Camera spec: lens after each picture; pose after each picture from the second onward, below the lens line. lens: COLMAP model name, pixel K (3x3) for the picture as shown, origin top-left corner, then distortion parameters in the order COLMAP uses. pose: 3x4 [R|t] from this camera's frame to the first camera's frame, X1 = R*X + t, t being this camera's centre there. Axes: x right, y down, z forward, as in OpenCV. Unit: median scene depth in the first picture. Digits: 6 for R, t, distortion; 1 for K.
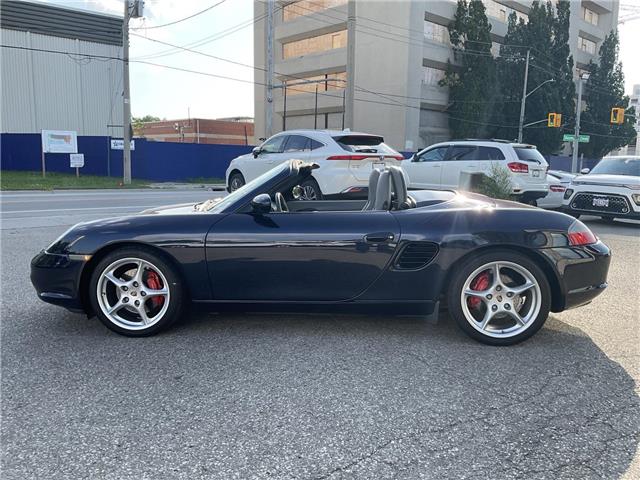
lens RADIAL K [[527.8, 0, 320.0], [0, 527.8, 240.0], [0, 0, 1]] dist [0.032679, -0.069674]
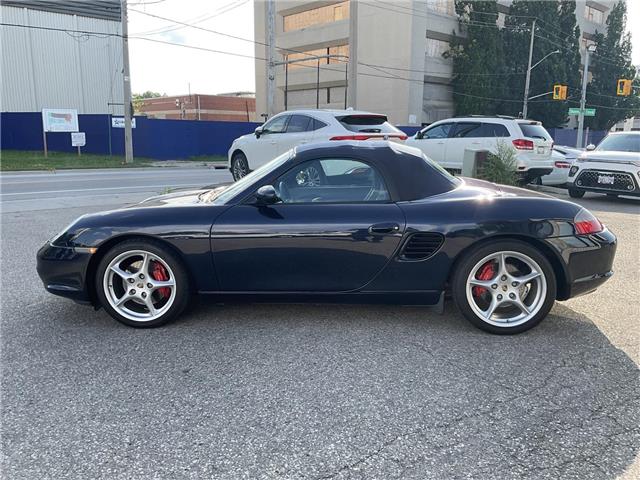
lens RADIAL K [[527.8, 0, 320.0], [0, 527.8, 240.0], [0, 0, 1]] dist [0.032679, -0.069674]
pose [[0.999950, -0.007878, -0.006154, -0.001190], [0.008152, 0.998912, 0.045915, -0.010369], [0.005785, -0.045963, 0.998926, 0.000847]]
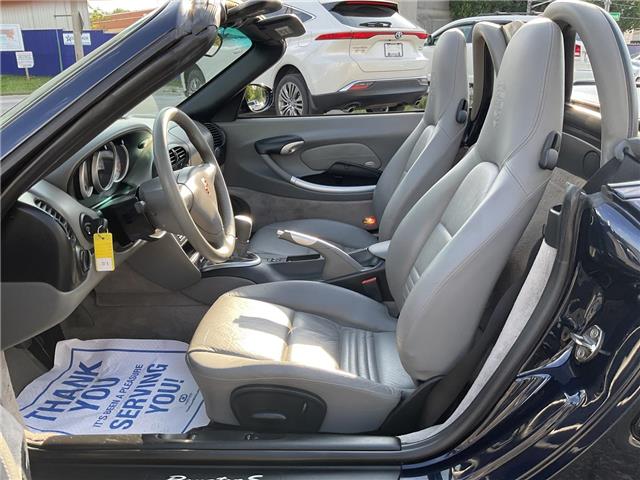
lens RADIAL K [[527.8, 0, 320.0], [0, 527.8, 240.0], [0, 0, 1]] dist [0.032679, -0.069674]
pose [[0.999341, -0.032535, 0.016116, -0.000946], [0.028950, 0.981905, 0.187148, -0.028987], [-0.021913, -0.186558, 0.982200, 0.293714]]
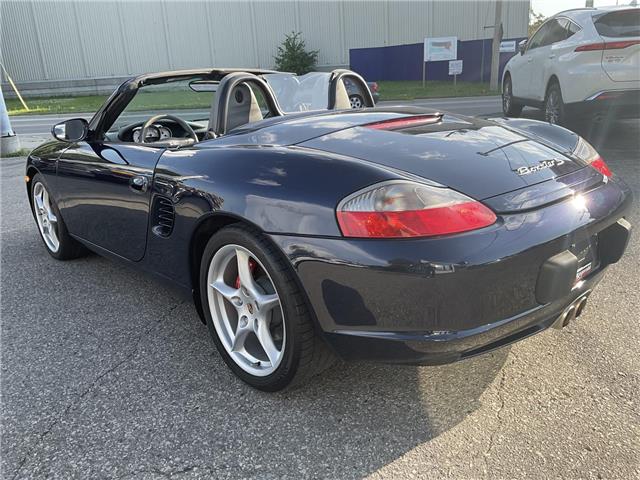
lens RADIAL K [[527.8, 0, 320.0], [0, 527.8, 240.0], [0, 0, 1]] dist [0.032679, -0.069674]
pose [[0.724072, 0.154423, -0.672215, 0.272685], [-0.035728, 0.981703, 0.187034, -0.025455], [0.688798, -0.111409, 0.716341, 0.231176]]
